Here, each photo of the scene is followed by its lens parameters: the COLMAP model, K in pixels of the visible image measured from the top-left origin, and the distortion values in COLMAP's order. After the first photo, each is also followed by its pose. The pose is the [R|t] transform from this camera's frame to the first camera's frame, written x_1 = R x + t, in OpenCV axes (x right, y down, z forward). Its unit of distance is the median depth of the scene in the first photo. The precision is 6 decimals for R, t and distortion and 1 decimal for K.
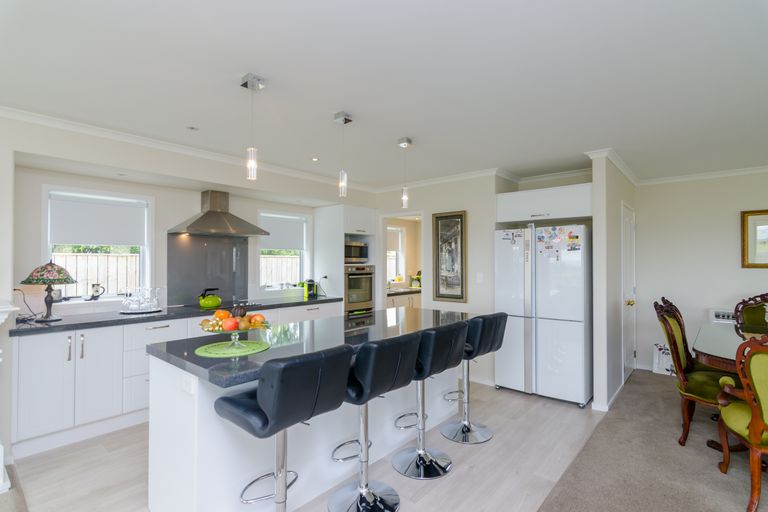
lens RADIAL K [[373.9, 0, 384.0], [0, 373.9, 256.0], [0, 0, 1]] dist [0.001112, 0.000199]
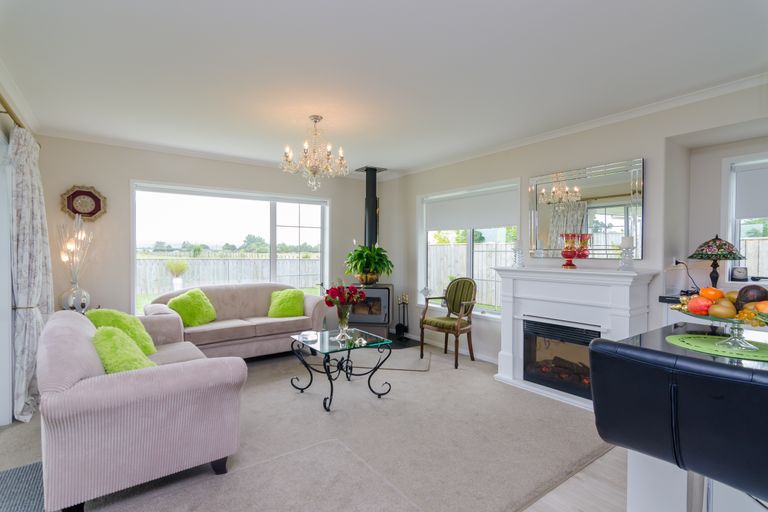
lens RADIAL K [[373.9, 0, 384.0], [0, 373.9, 256.0], [0, 0, 1]] dist [0.001112, 0.000199]
pose [[-0.226958, 0.010104, -0.973852, 0.204300], [0.010350, 0.999915, 0.007962, 0.036720], [0.973850, -0.008273, -0.227043, 0.282552]]
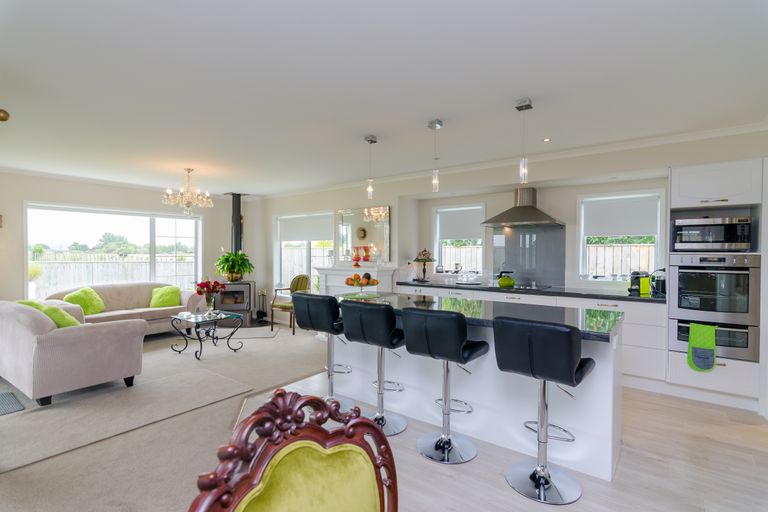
lens RADIAL K [[373.9, 0, 384.0], [0, 373.9, 256.0], [0, 0, 1]] dist [0.001112, 0.000199]
pose [[0.064722, 0.009883, -0.997854, 0.722751], [0.012470, 0.999865, 0.010711, 0.017949], [0.997825, -0.013136, 0.064590, 0.515673]]
